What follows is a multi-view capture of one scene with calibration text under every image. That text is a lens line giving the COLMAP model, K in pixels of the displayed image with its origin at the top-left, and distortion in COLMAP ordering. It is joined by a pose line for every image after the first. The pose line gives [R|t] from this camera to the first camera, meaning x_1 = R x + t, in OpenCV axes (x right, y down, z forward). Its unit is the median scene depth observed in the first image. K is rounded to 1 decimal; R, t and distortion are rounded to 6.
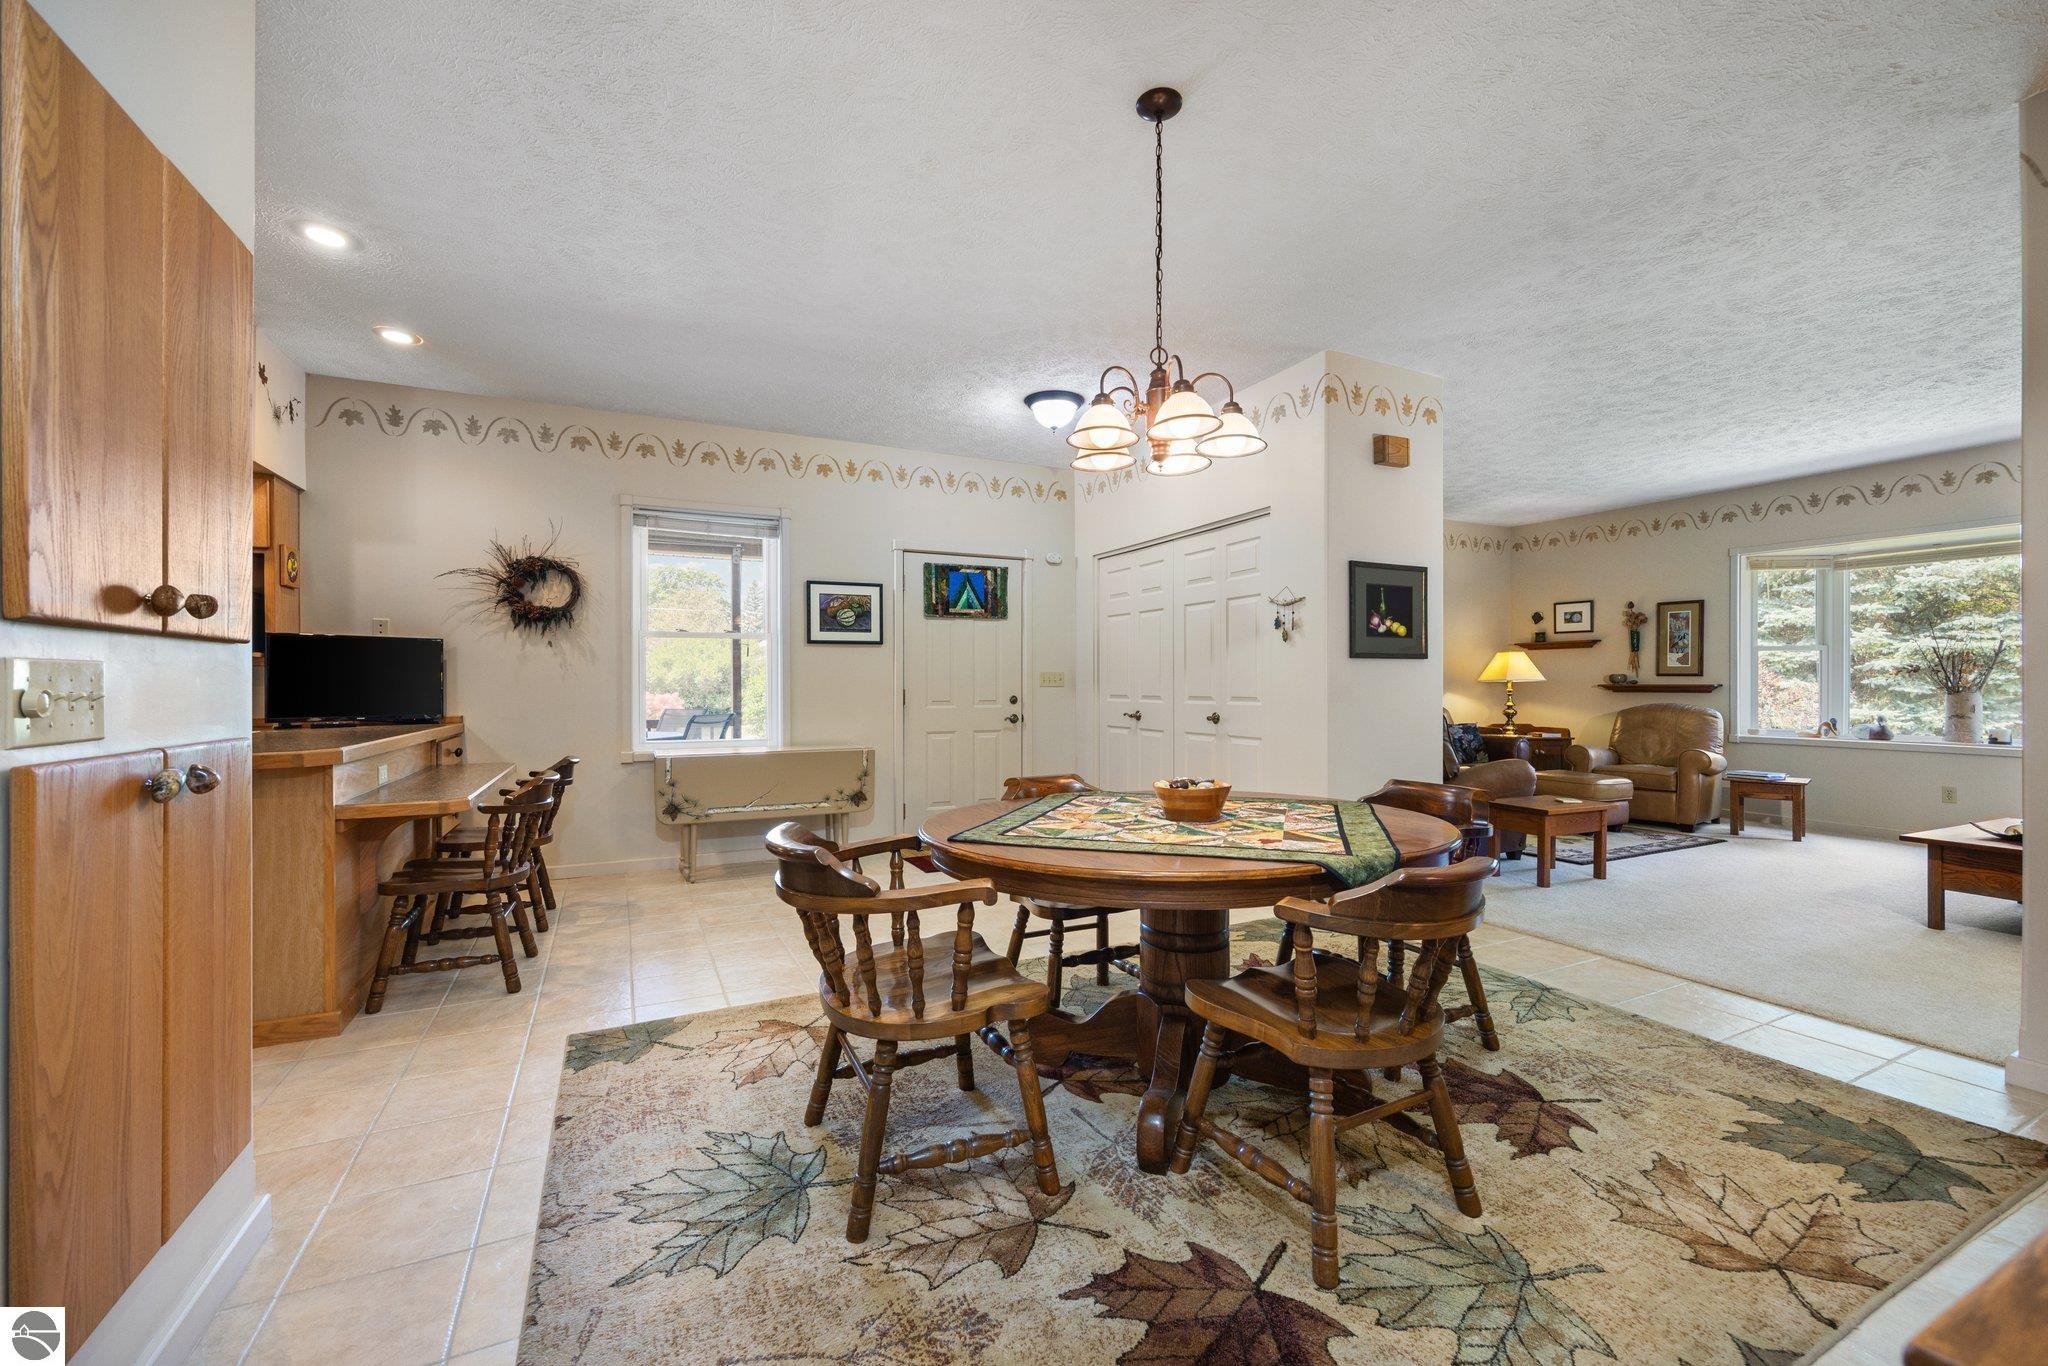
lens RADIAL K [[826.0, 0, 1016.9], [0, 826.0, 684.9], [0, 0, 1]] dist [0.000874, -0.000073]
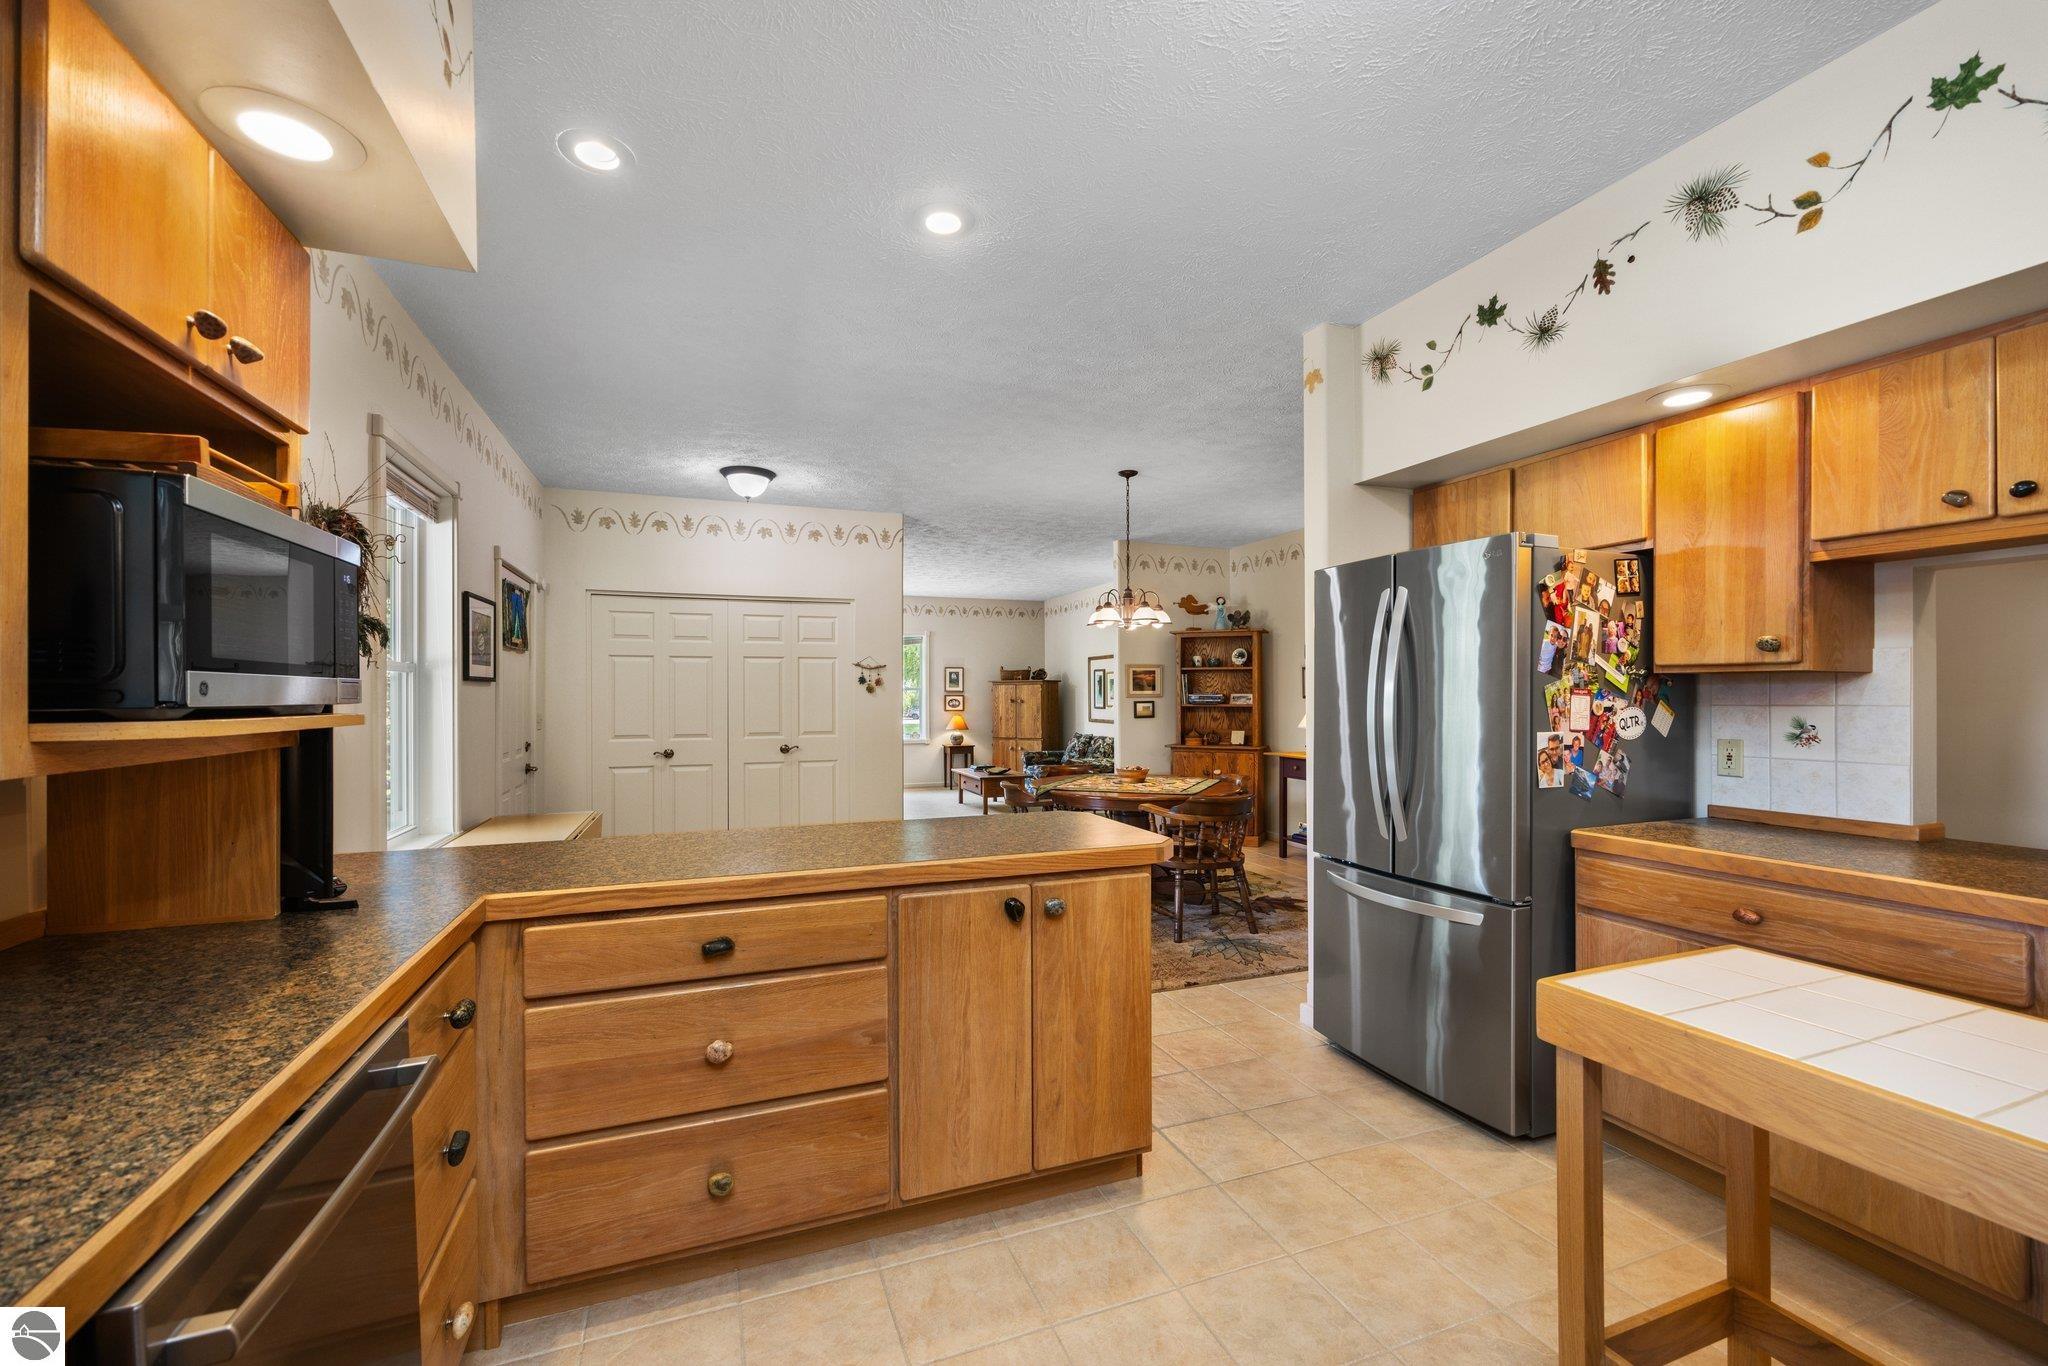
lens RADIAL K [[834.0, 0, 1025.8], [0, 834.0, 712.9], [0, 0, 1]] dist [-0.000410, 0.000142]
pose [[0.089432, -0.020092, 0.995790, -0.682286], [0.005927, 0.999790, 0.019641, -0.025724], [-0.995975, 0.004146, 0.089532, 0.345805]]
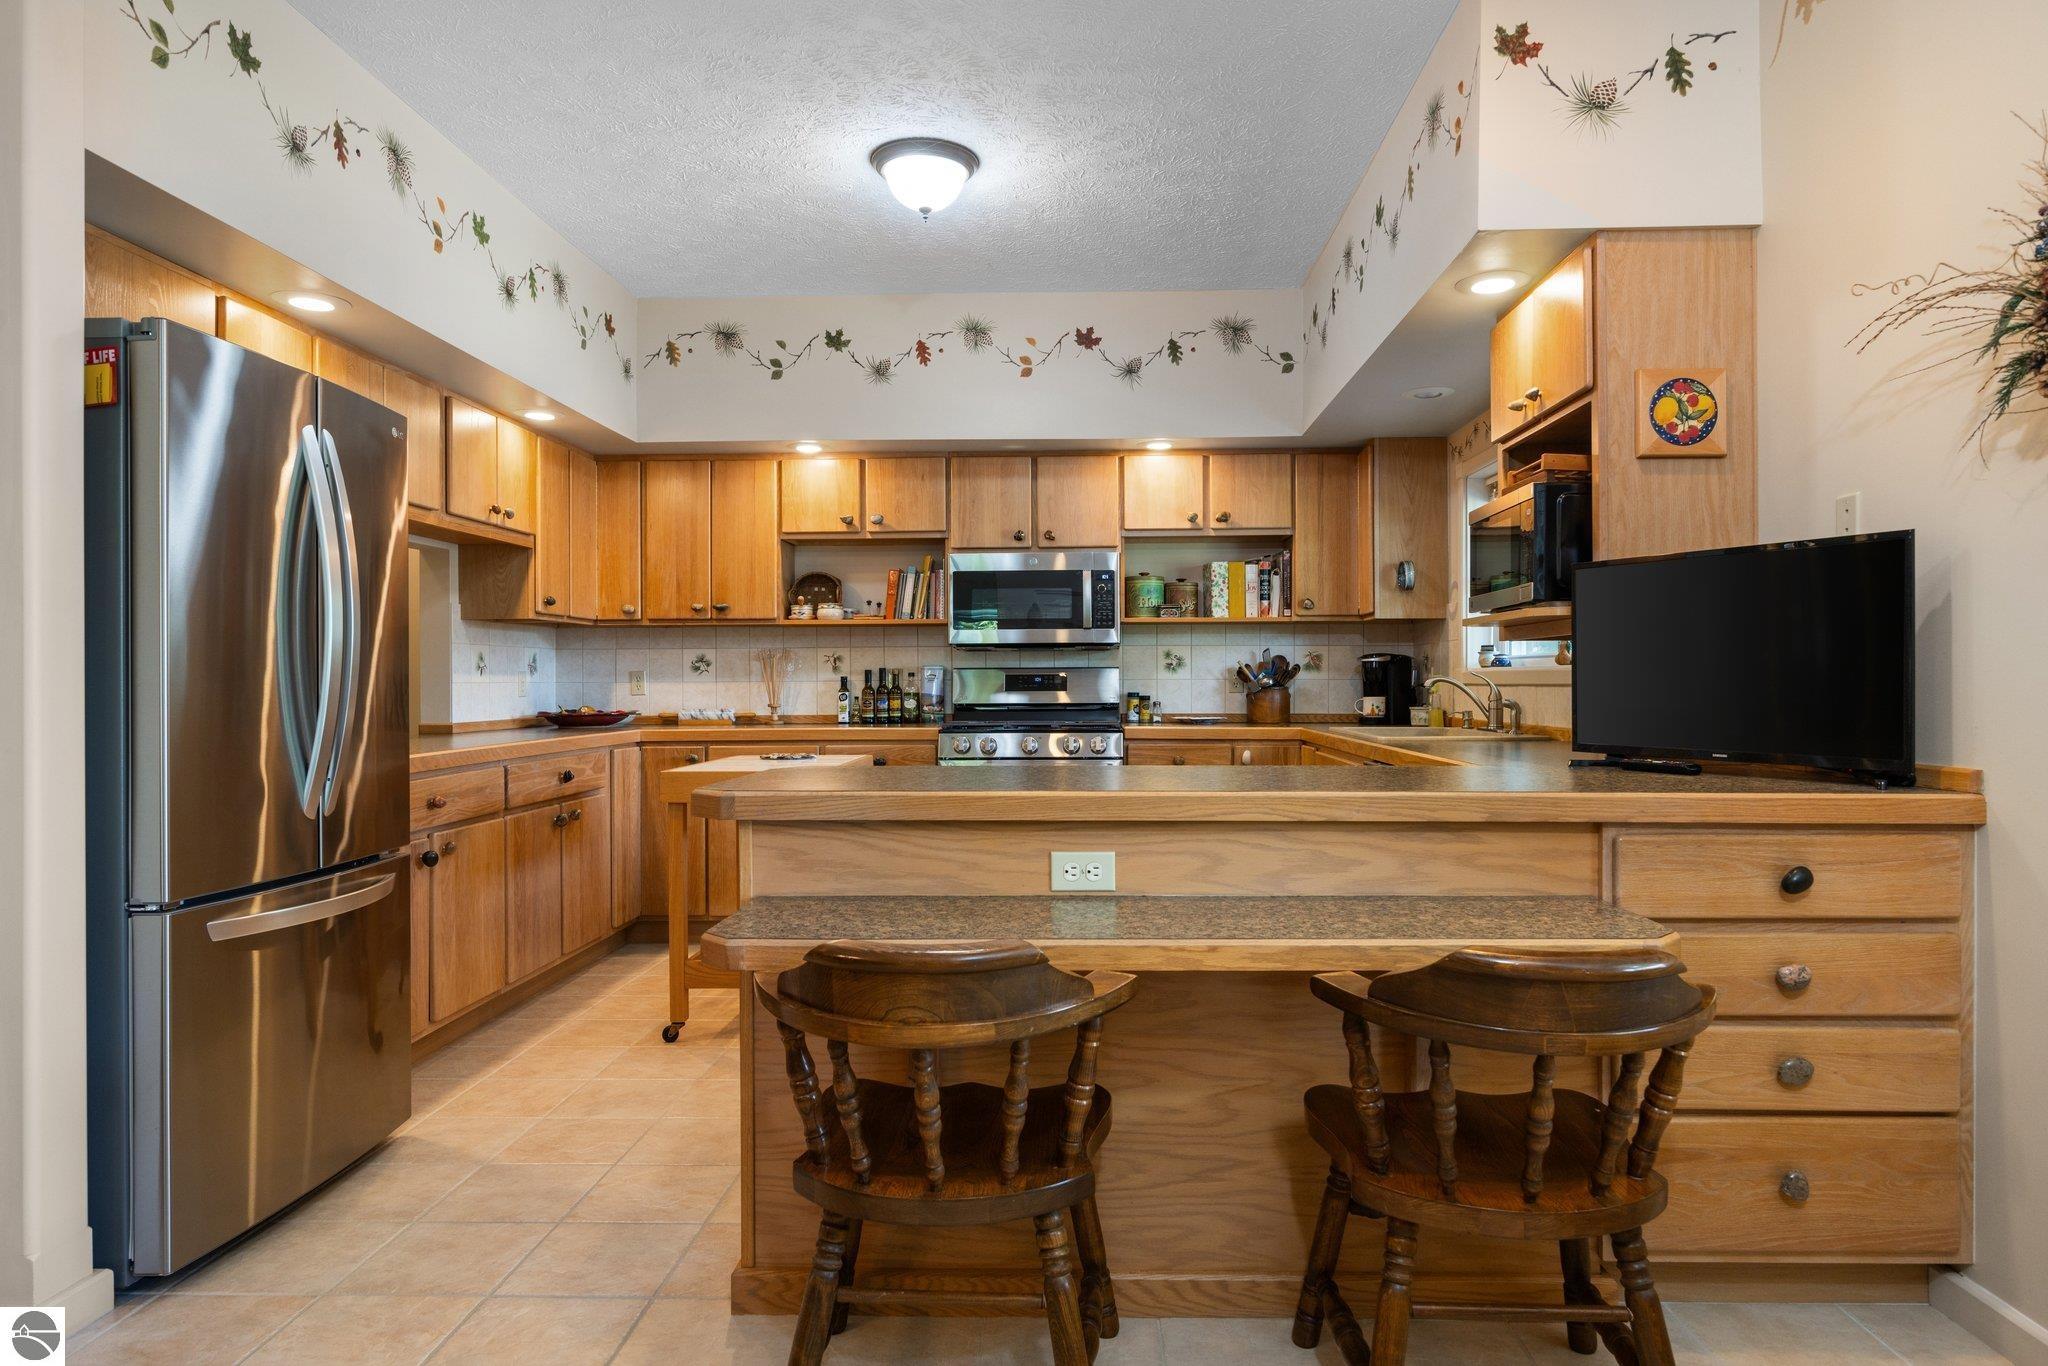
lens RADIAL K [[1227.8, 0, 1048.9], [0, 1227.8, 675.7], [0, 0, 1]] dist [-0.009789, 0.000009]
pose [[-0.467878, -0.002639, -0.883789, -0.067100], [0.000848, 0.999994, -0.003435, 0.000366], [0.883793, -0.002356, -0.467873, 0.572202]]
